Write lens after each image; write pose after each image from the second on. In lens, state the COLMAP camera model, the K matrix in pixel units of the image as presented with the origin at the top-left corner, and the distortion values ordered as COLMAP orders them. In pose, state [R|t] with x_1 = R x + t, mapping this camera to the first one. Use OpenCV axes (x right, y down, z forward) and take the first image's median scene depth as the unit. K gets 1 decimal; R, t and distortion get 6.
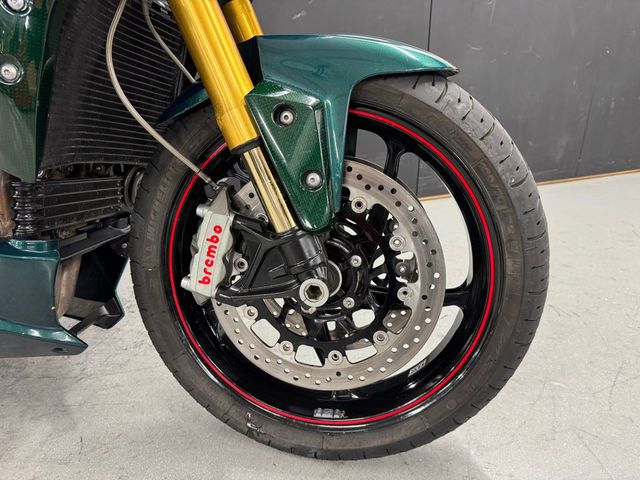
lens RADIAL K [[458.6, 0, 305.2], [0, 458.6, 241.7], [0, 0, 1]] dist [0.033706, -0.000717]
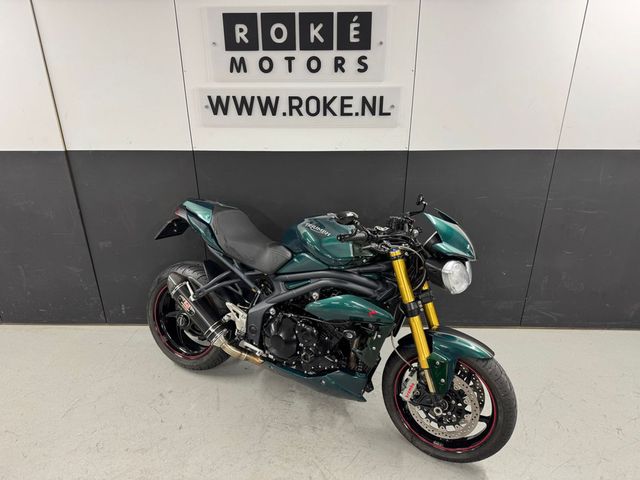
lens RADIAL K [[451.8, 0, 320.0], [0, 451.8, 240.0], [0, 0, 1]] dist [0.003898, -0.003688]
pose [[0.939355, 0.156216, -0.305302, 0.020635], [-0.150937, 0.987694, 0.040974, -1.083406], [0.307945, 0.007592, 0.951374, -2.366694]]
